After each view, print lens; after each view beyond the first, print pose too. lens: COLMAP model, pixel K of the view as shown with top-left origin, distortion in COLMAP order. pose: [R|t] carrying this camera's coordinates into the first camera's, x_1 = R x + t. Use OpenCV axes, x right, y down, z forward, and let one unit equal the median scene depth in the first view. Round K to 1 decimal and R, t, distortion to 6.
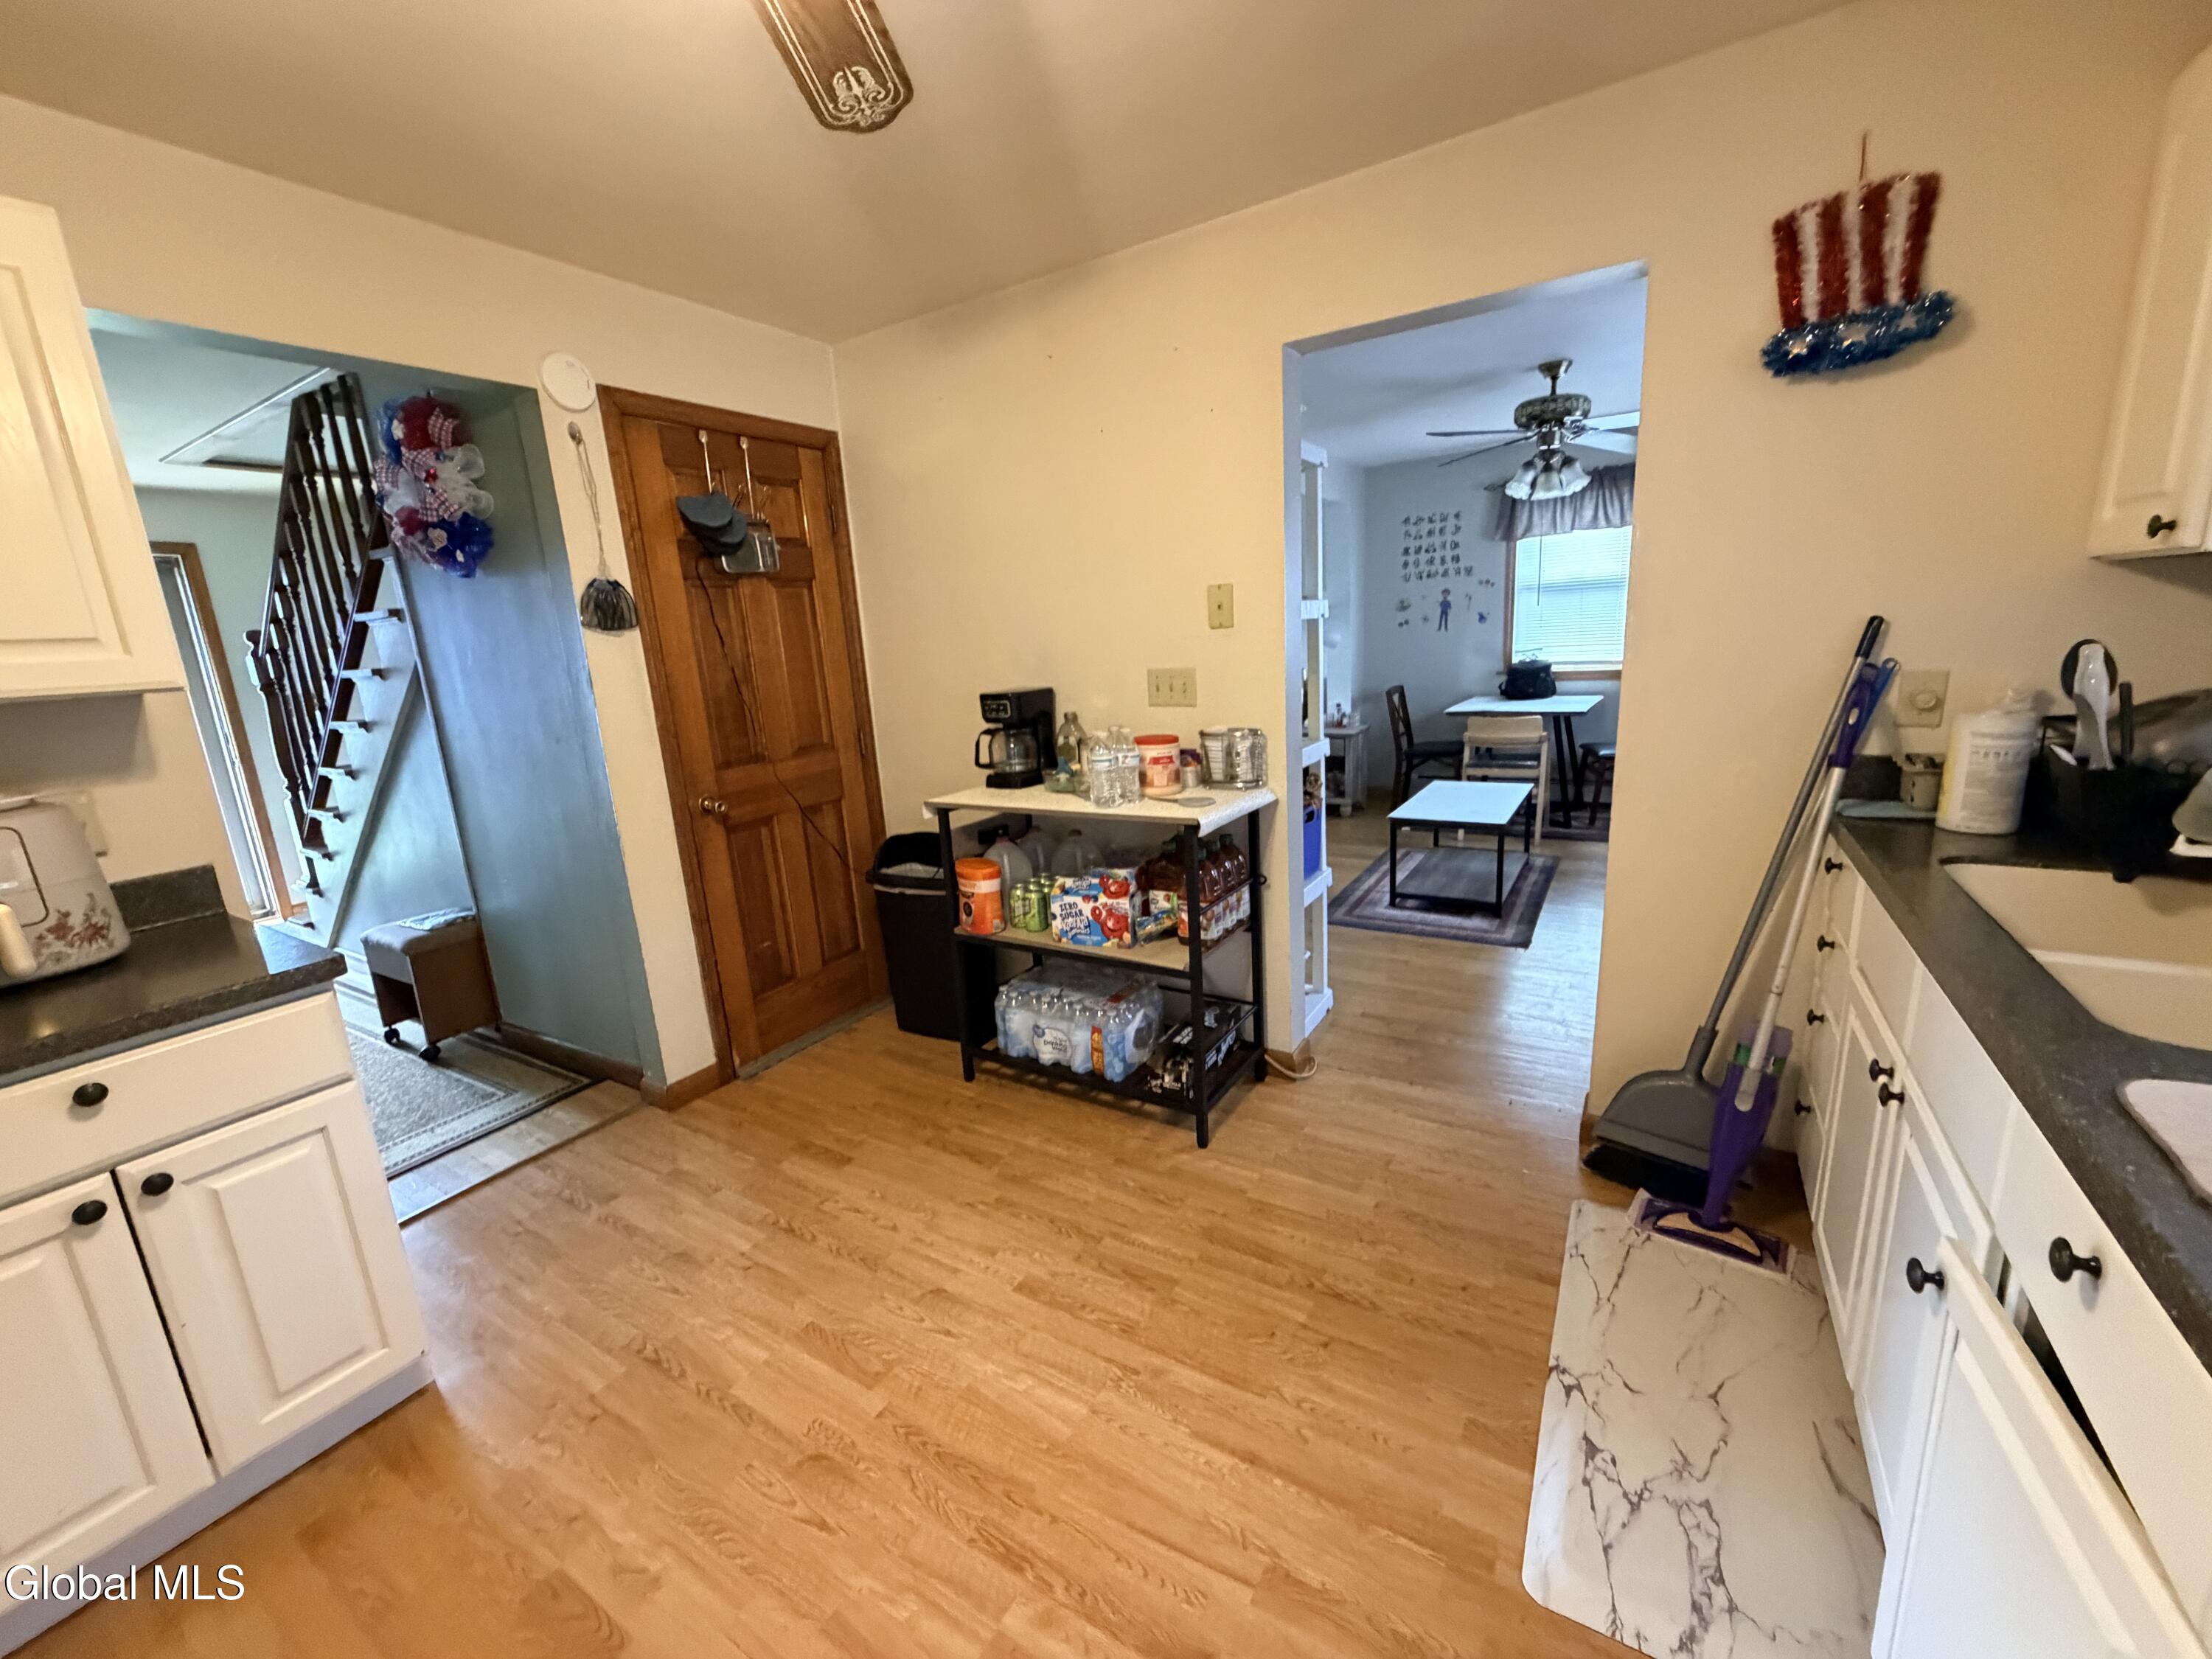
lens RADIAL K [[883.1, 0, 1102.9], [0, 883.1, 823.1], [0, 0, 1]] dist [0.005967, -0.000052]
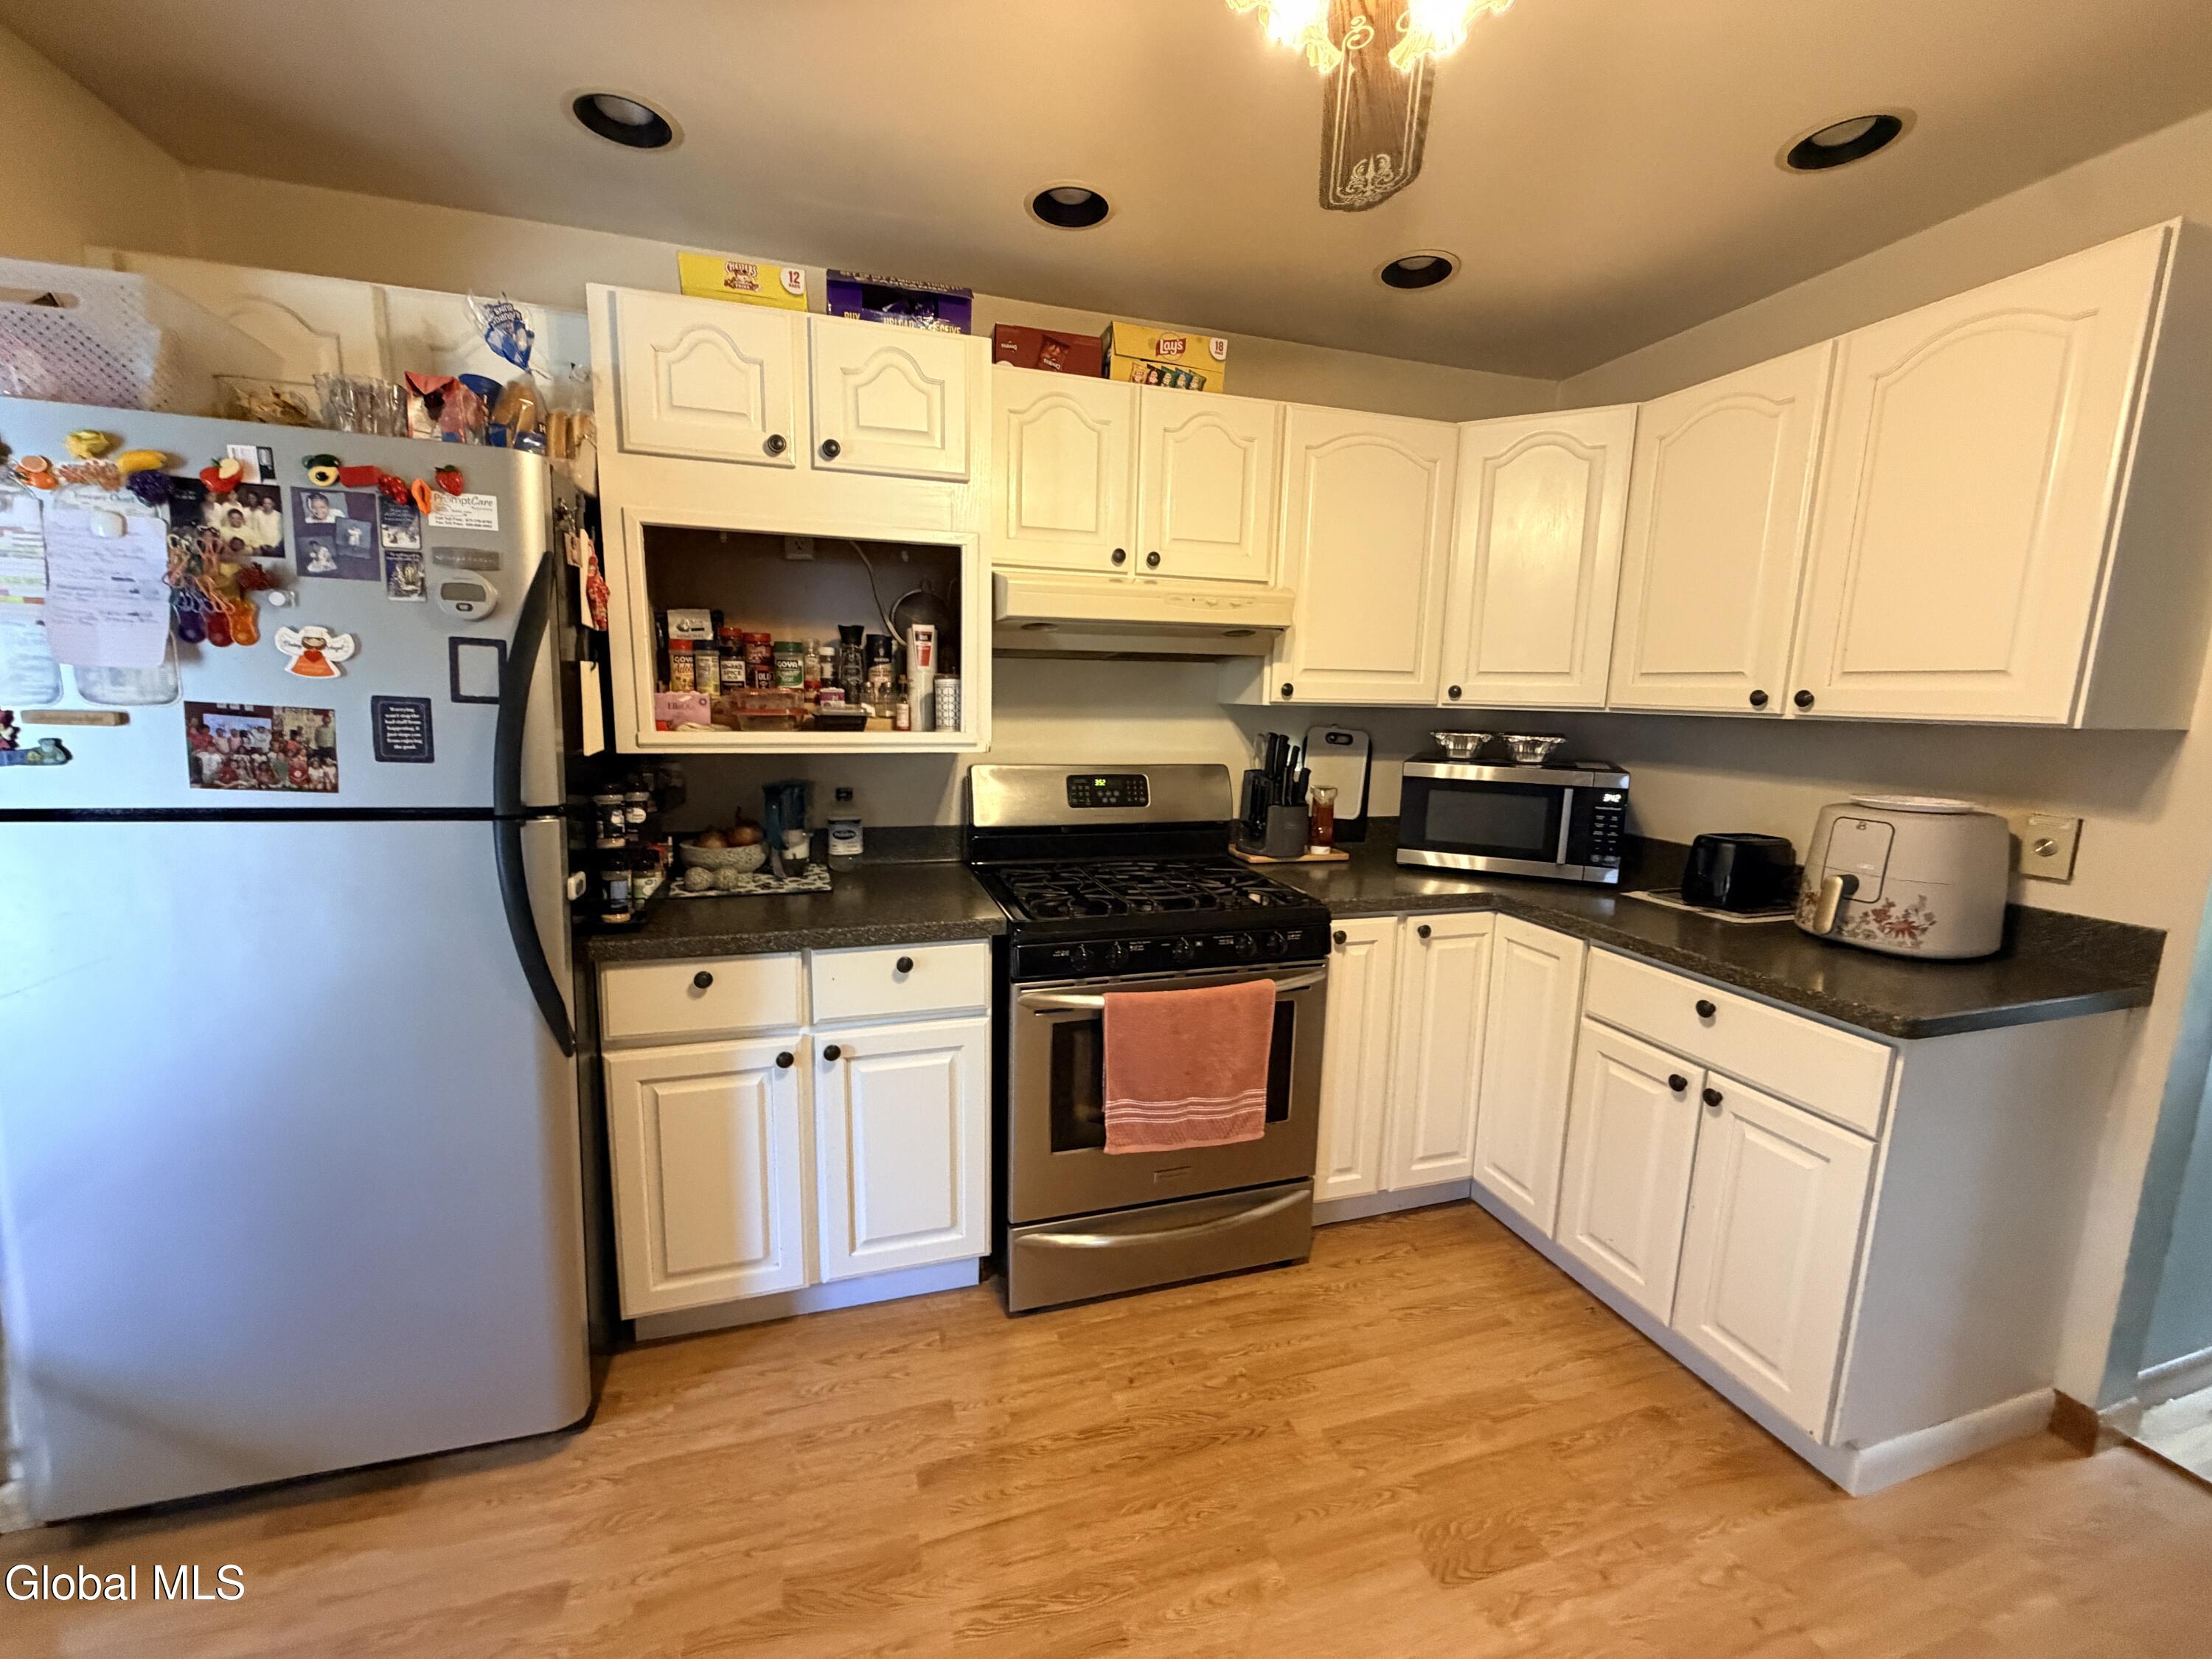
lens RADIAL K [[883.1, 0, 1104.1], [0, 883.1, 828.1], [0, 0, 1]] dist [0.005967, -0.000052]
pose [[-0.656743, 0.166040, -0.735608, 0.348992], [-0.143232, 0.930238, 0.337848, -0.234993], [0.740387, 0.327242, -0.587145, 0.884441]]
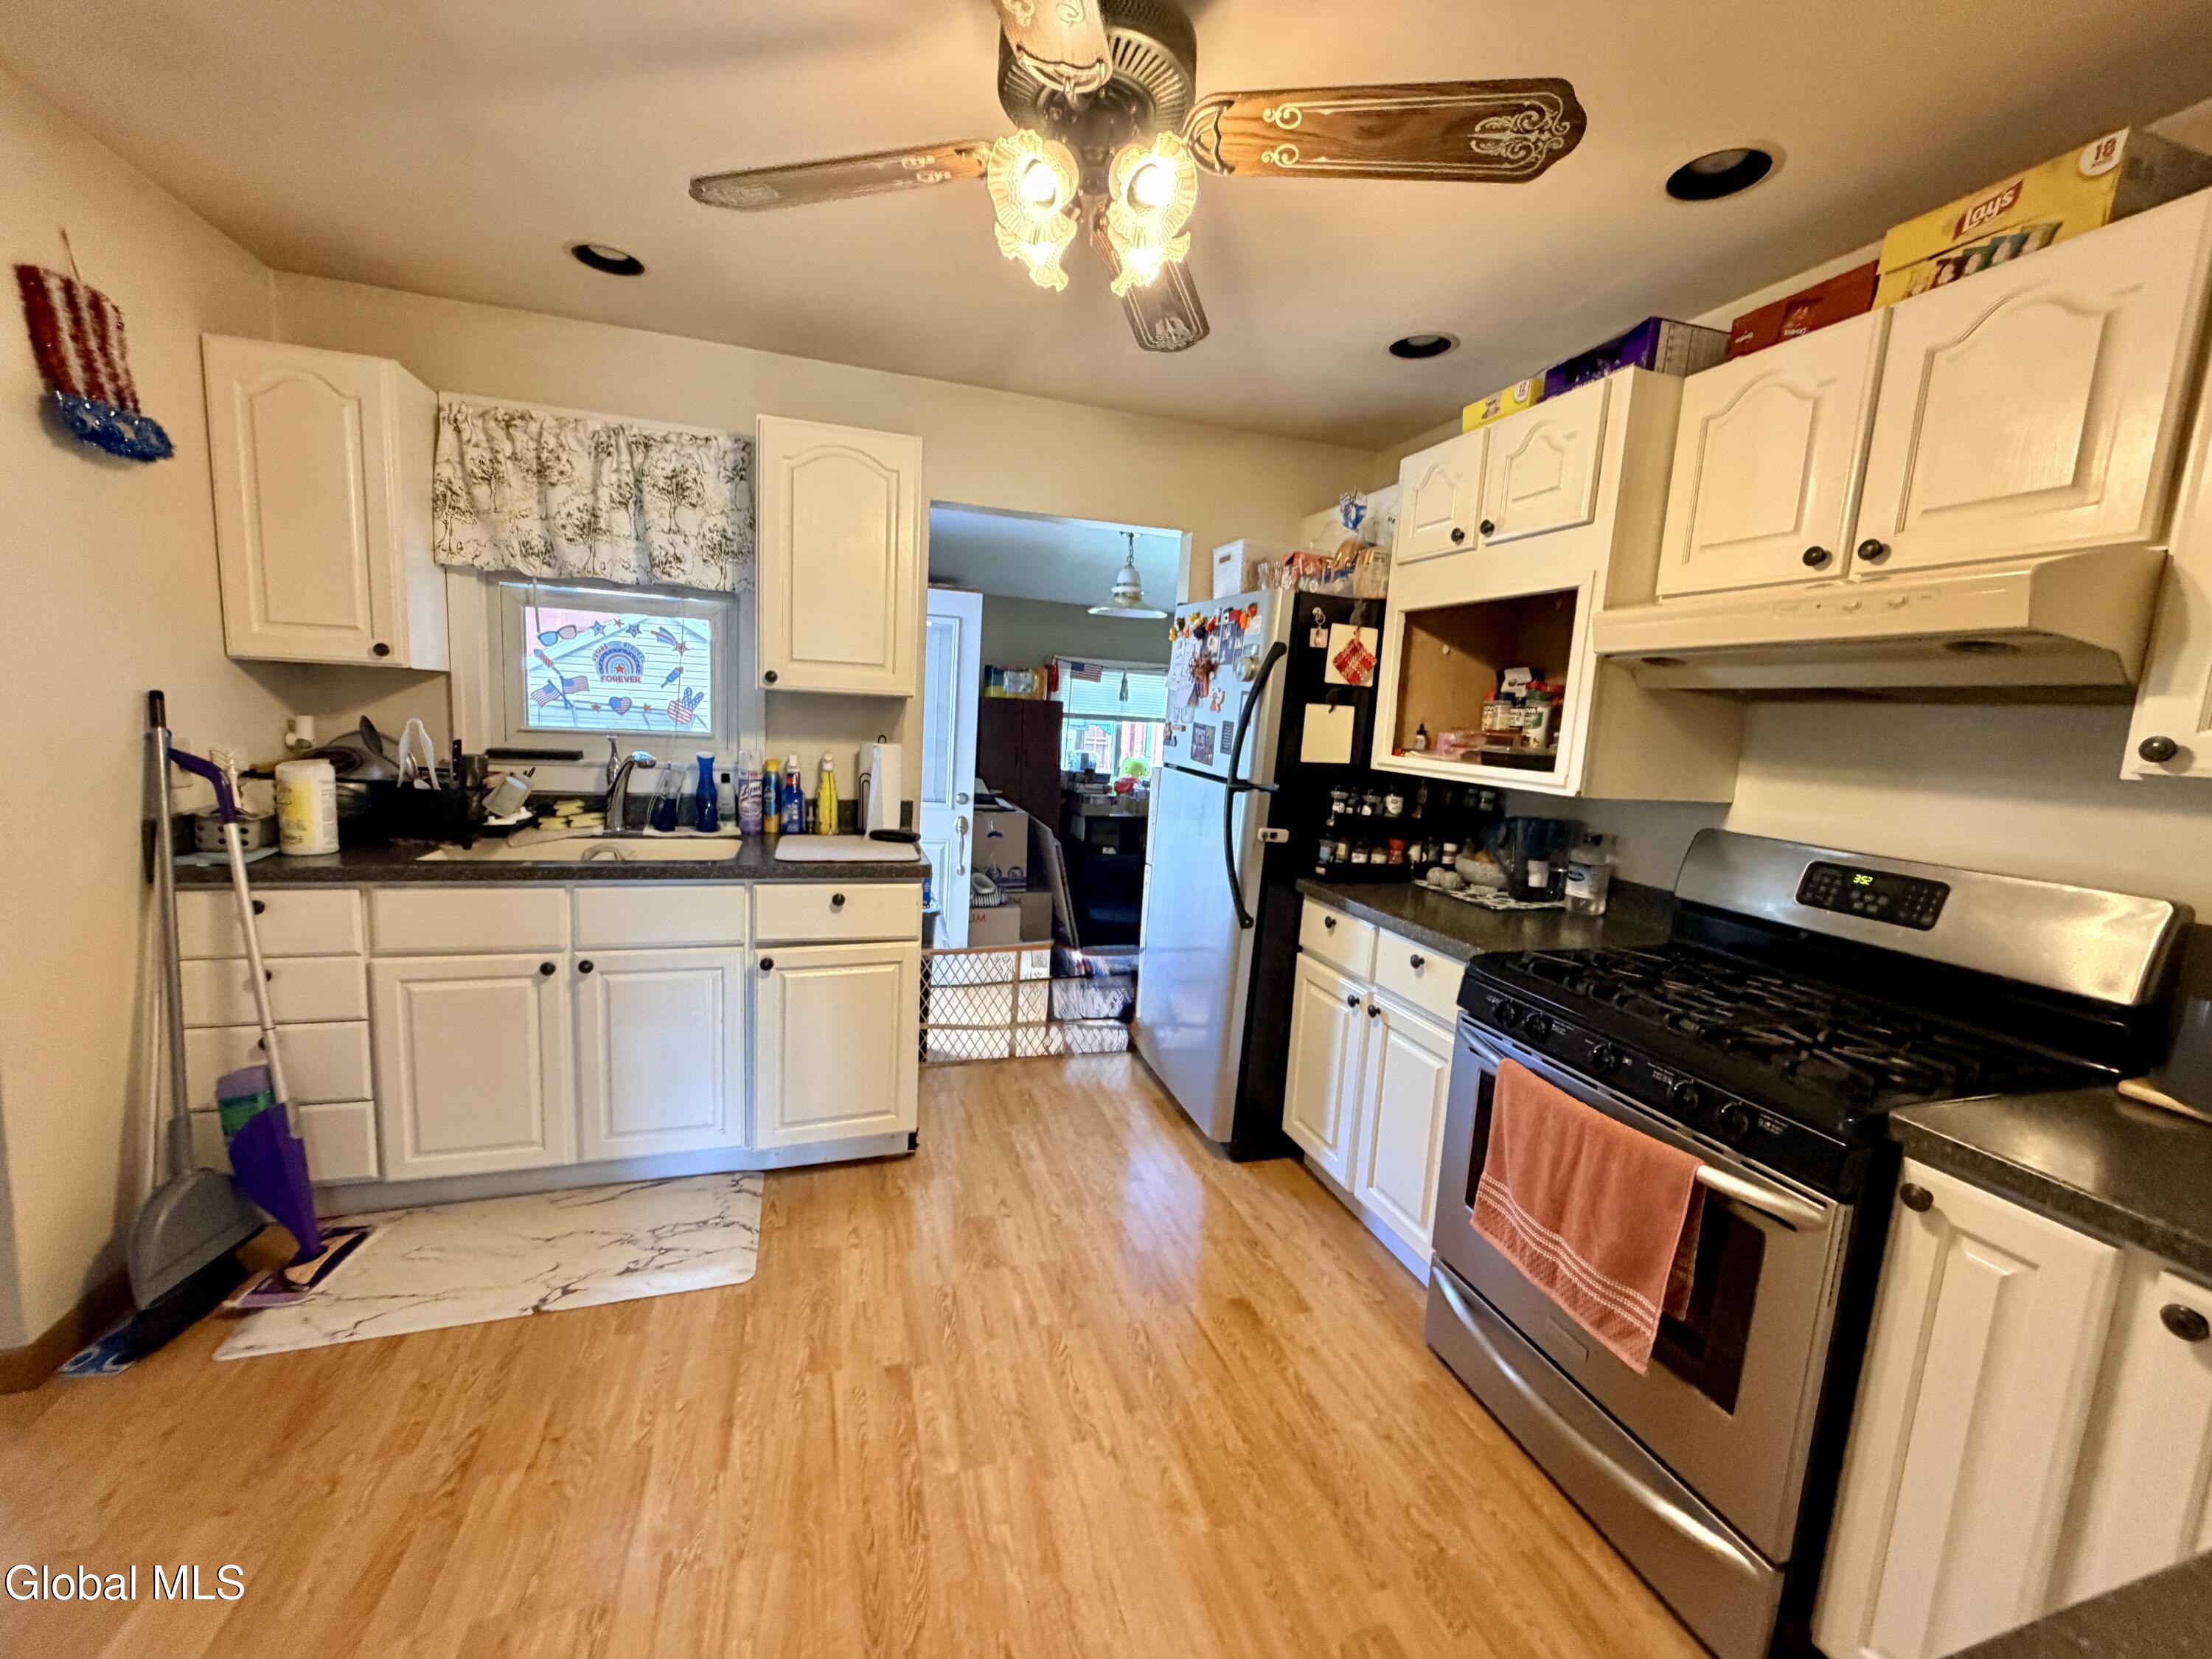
lens RADIAL K [[883.1, 0, 1104.1], [0, 883.1, 833.7], [0, 0, 1]] dist [0.005967, -0.000052]
pose [[-0.756985, -0.073239, 0.649314, -0.883599], [0.131003, 0.956513, 0.260615, -0.234668], [-0.640165, 0.282344, -0.714472, 1.300430]]
